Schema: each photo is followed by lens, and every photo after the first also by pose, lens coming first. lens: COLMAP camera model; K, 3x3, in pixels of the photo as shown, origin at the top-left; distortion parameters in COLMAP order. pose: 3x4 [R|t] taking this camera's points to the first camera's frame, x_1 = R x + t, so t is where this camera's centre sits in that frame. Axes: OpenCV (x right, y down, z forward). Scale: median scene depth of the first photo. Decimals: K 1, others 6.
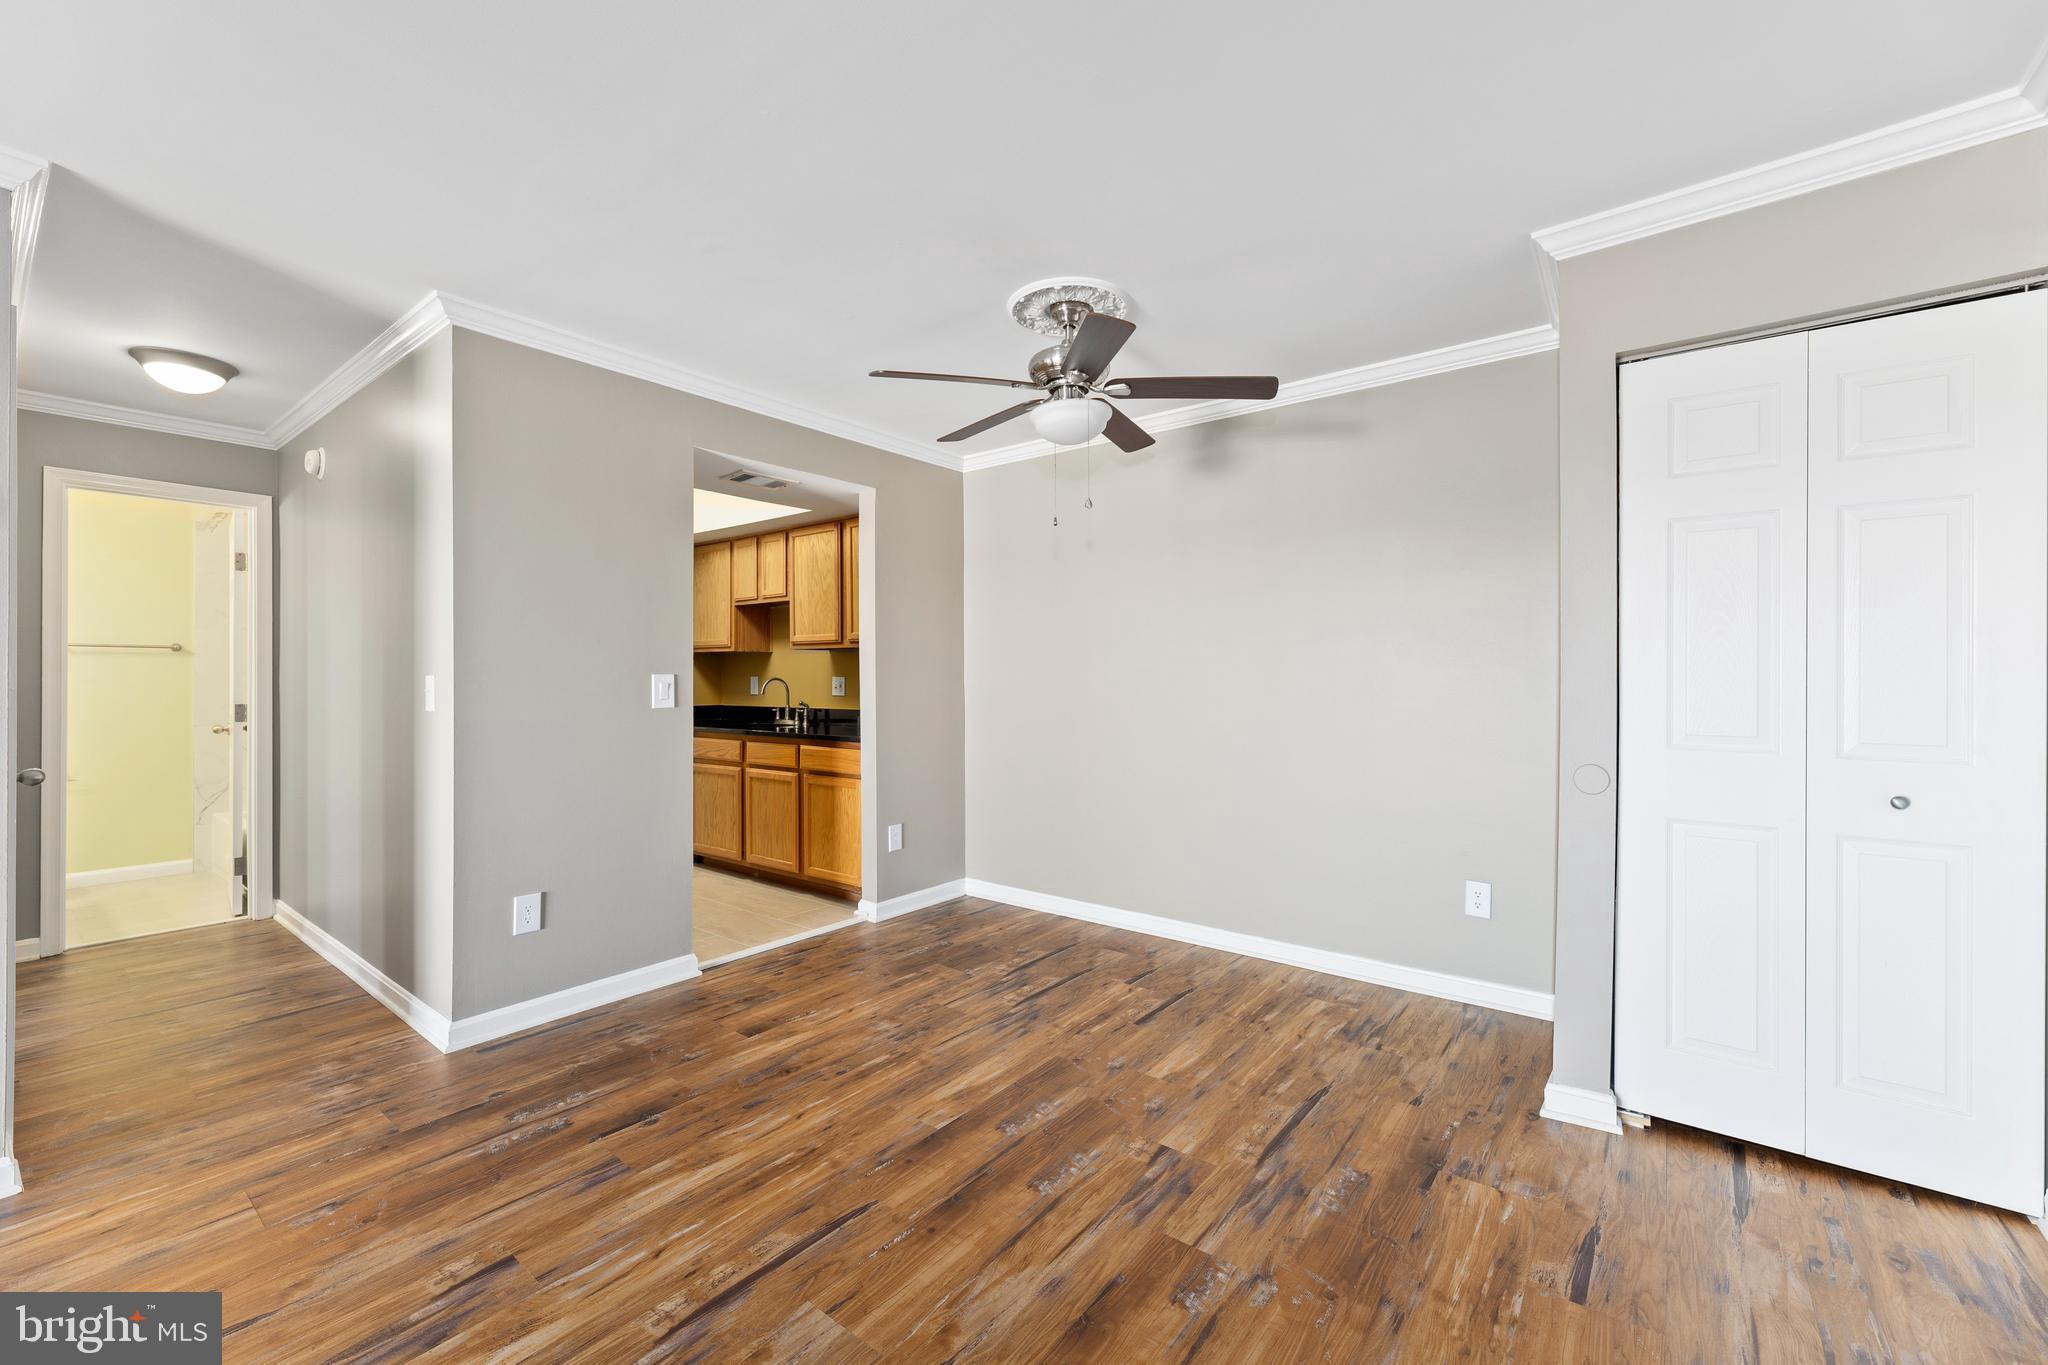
lens RADIAL K [[825.2, 0, 1021.8], [0, 825.2, 673.6], [0, 0, 1]] dist [0.000516, 0.000661]
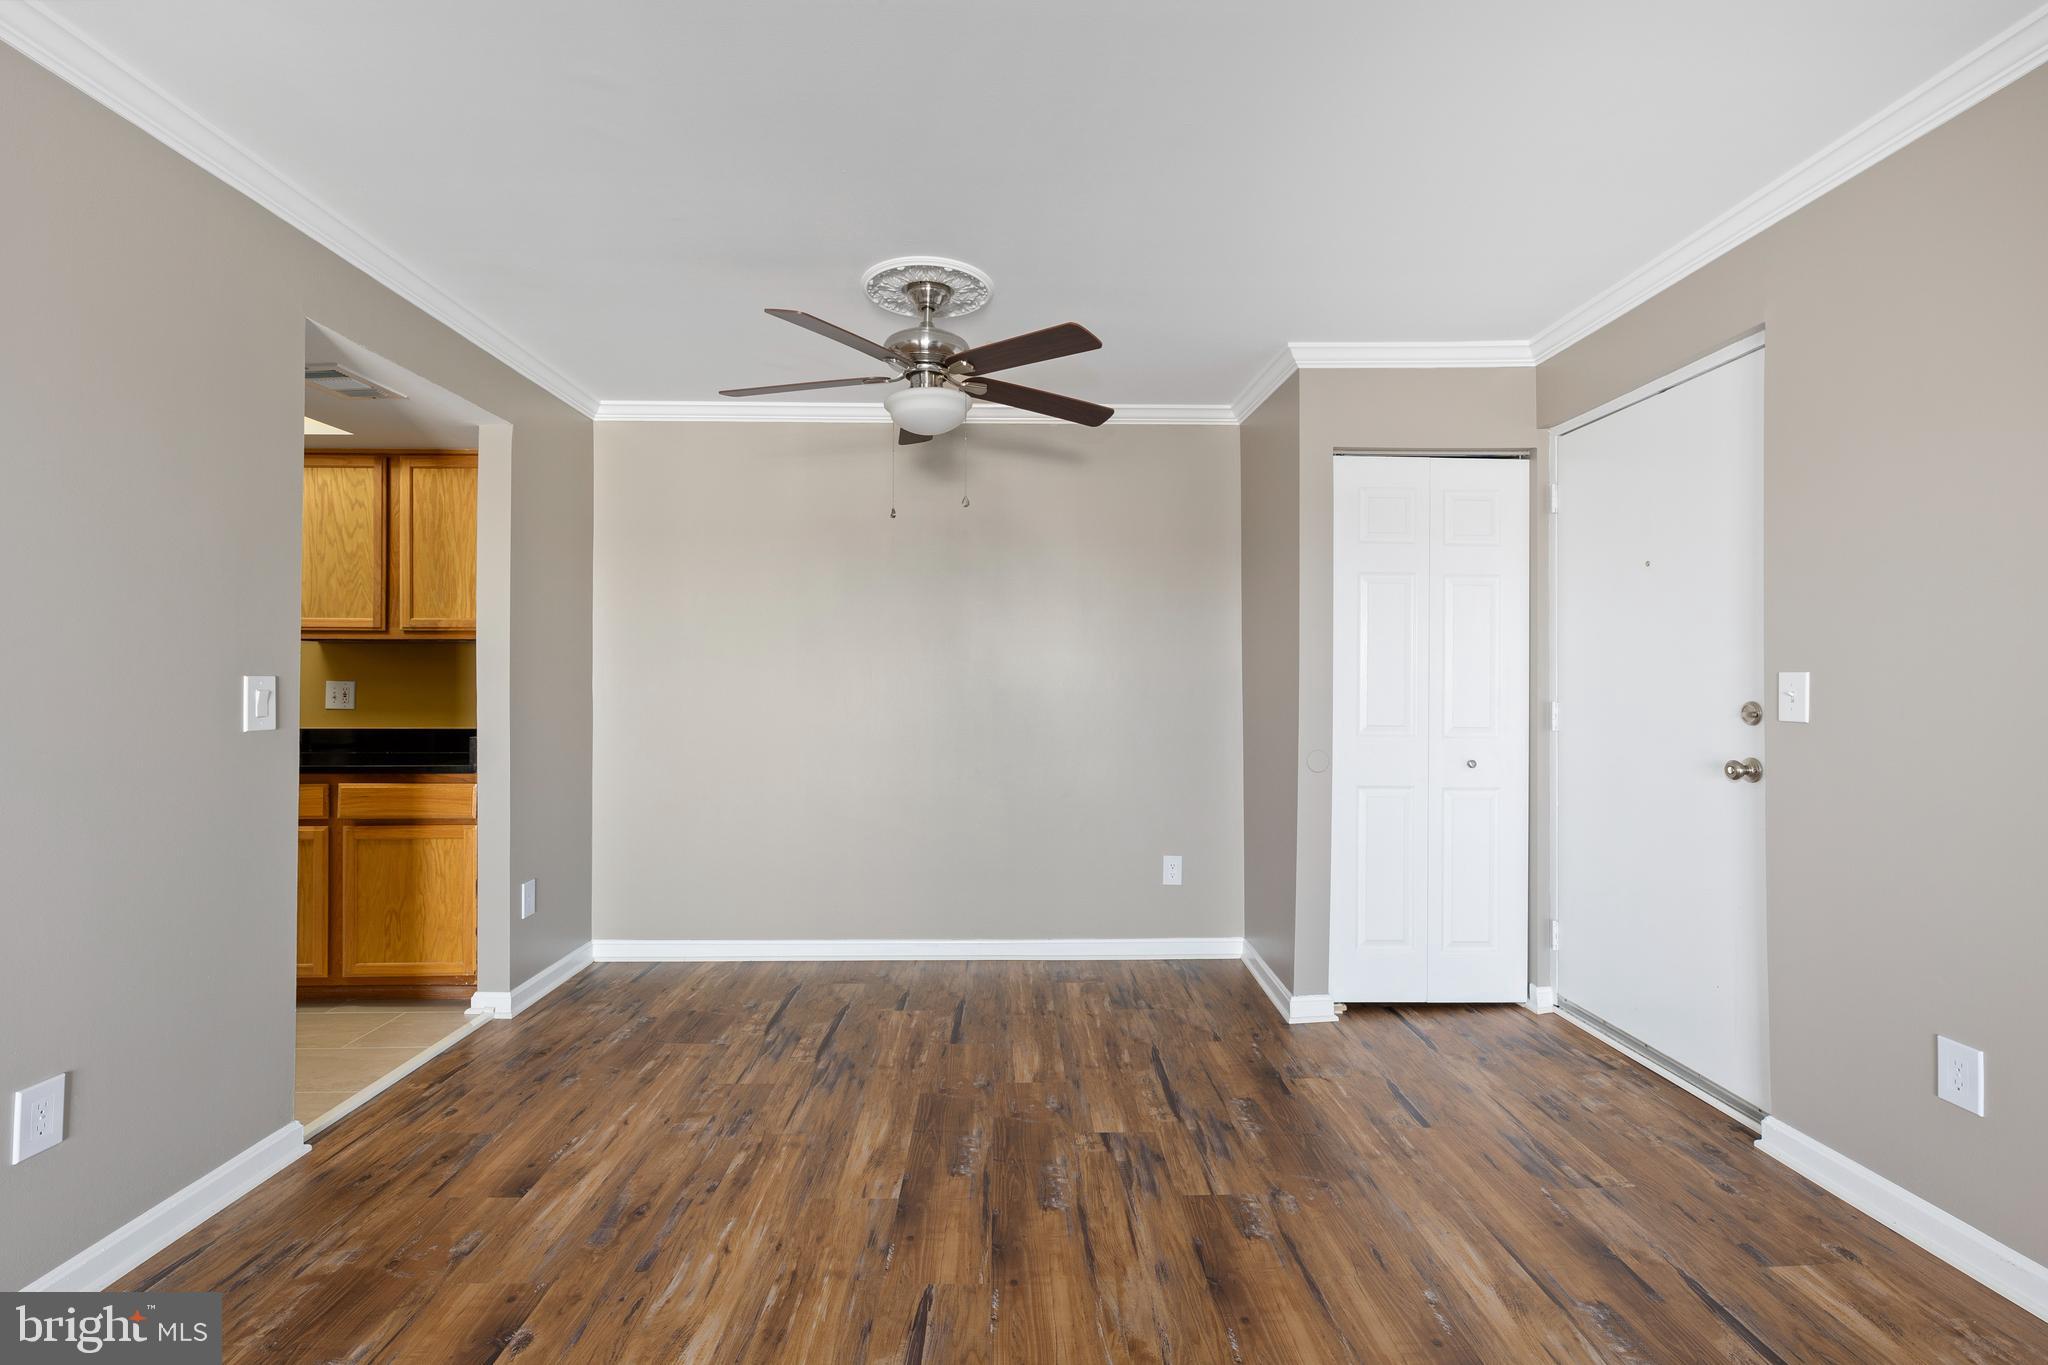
lens RADIAL K [[904.4, 0, 1021.6], [0, 904.4, 668.9], [0, 0, 1]] dist [-0.000340, 0.000546]
pose [[0.774646, 0.012558, 0.632270, -0.512905], [-0.005688, 0.999901, -0.012890, 0.001067], [-0.632369, 0.006389, 0.774641, 0.141810]]
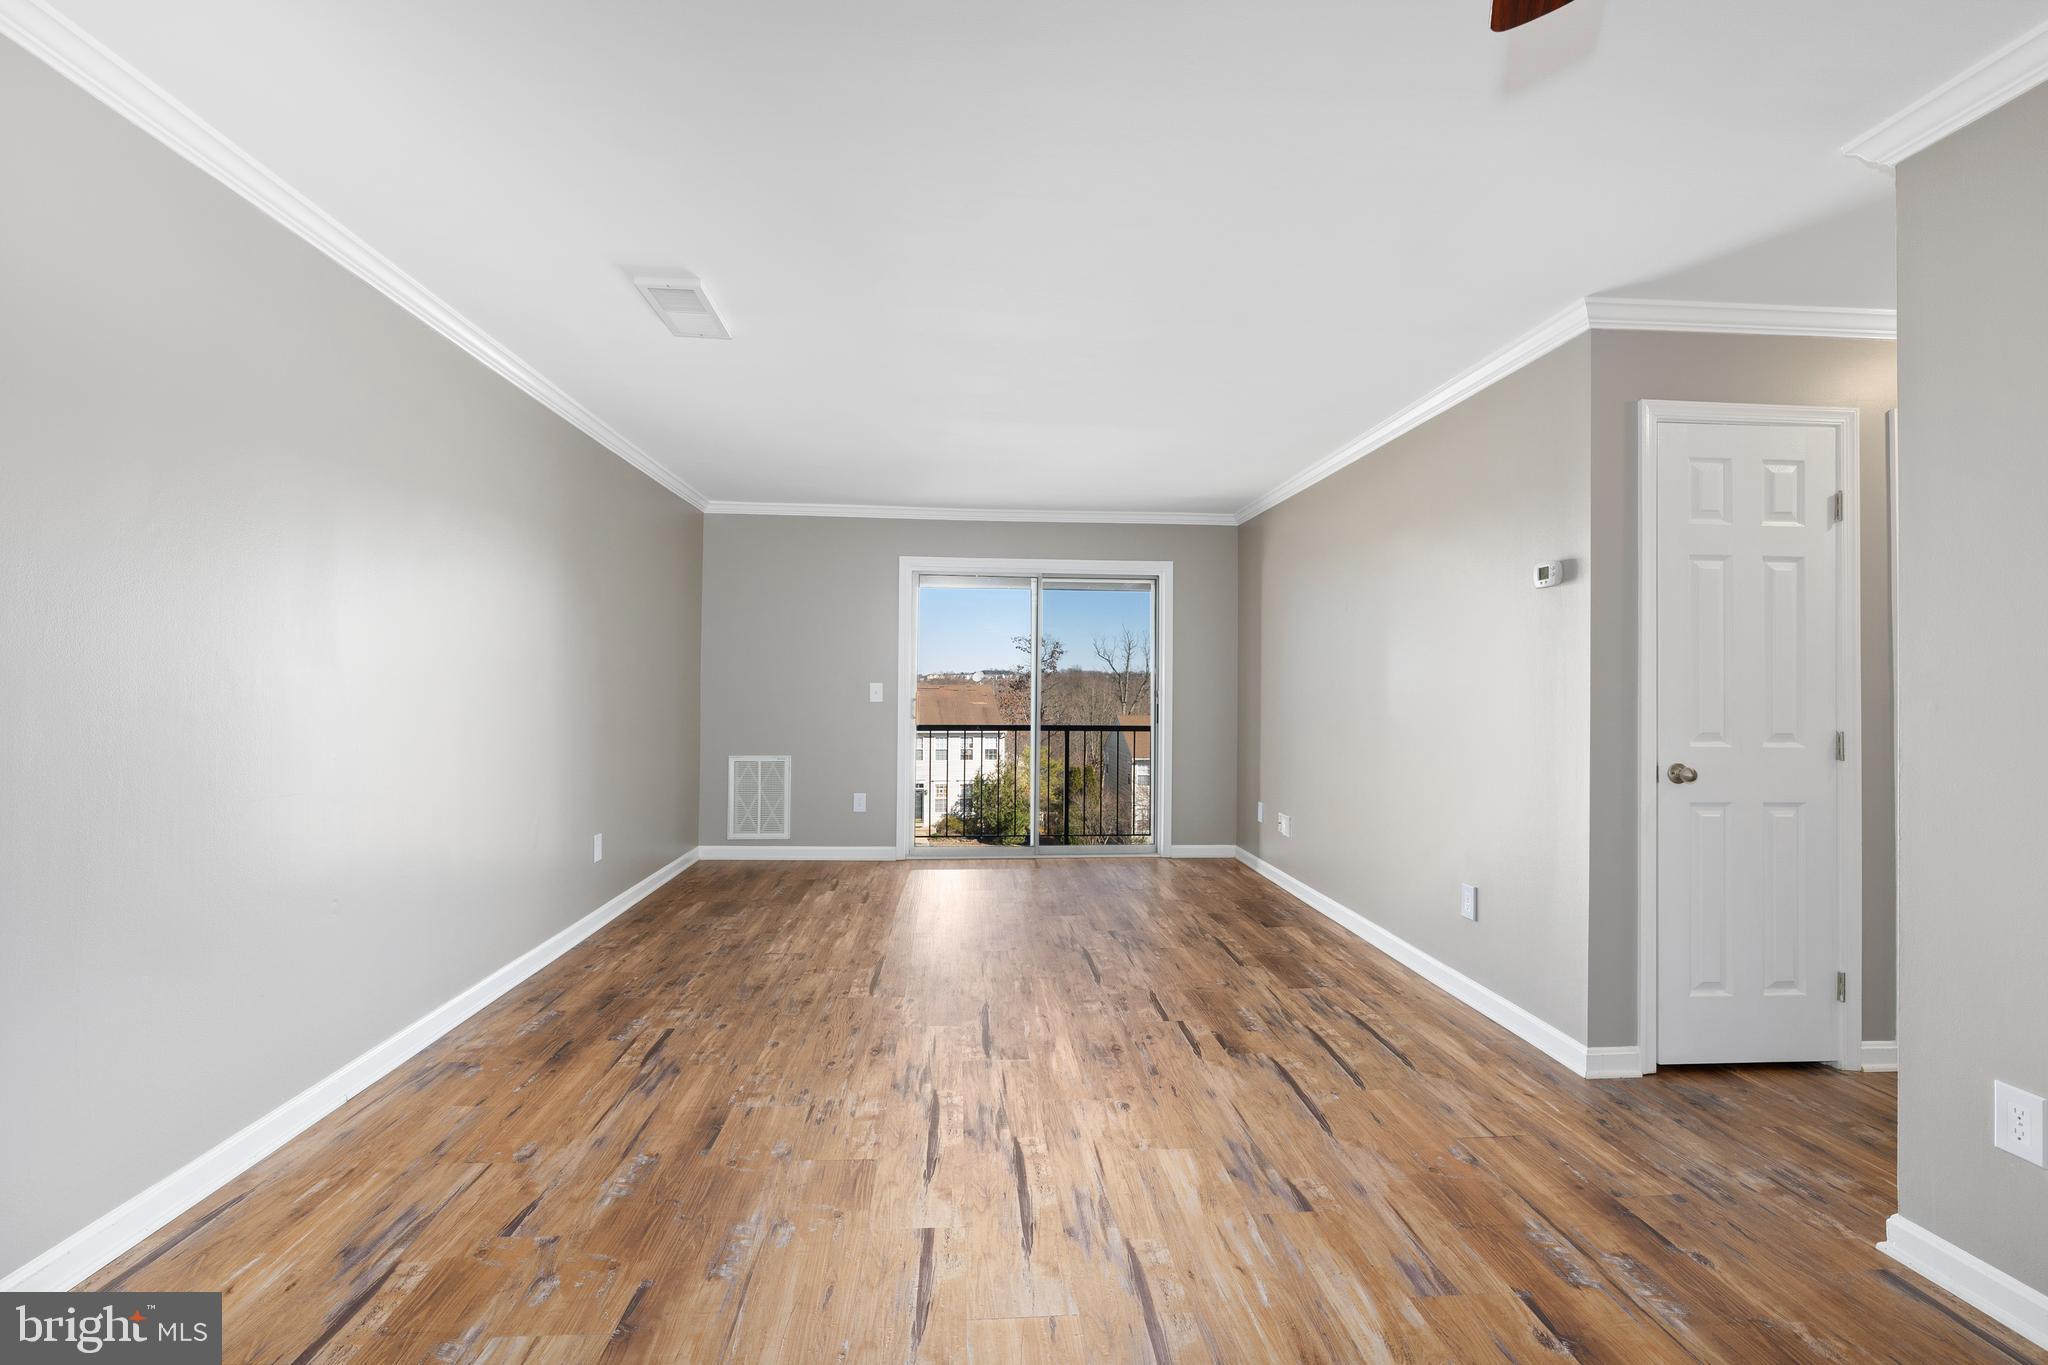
lens RADIAL K [[904.4, 0, 1021.6], [0, 904.4, 675.2], [0, 0, 1]] dist [-0.000340, 0.000546]
pose [[-0.742455, -0.013426, -0.669761, 0.323649], [-0.002991, 0.999856, -0.016727, 0.004421], [0.669889, -0.010415, -0.742388, 1.073819]]
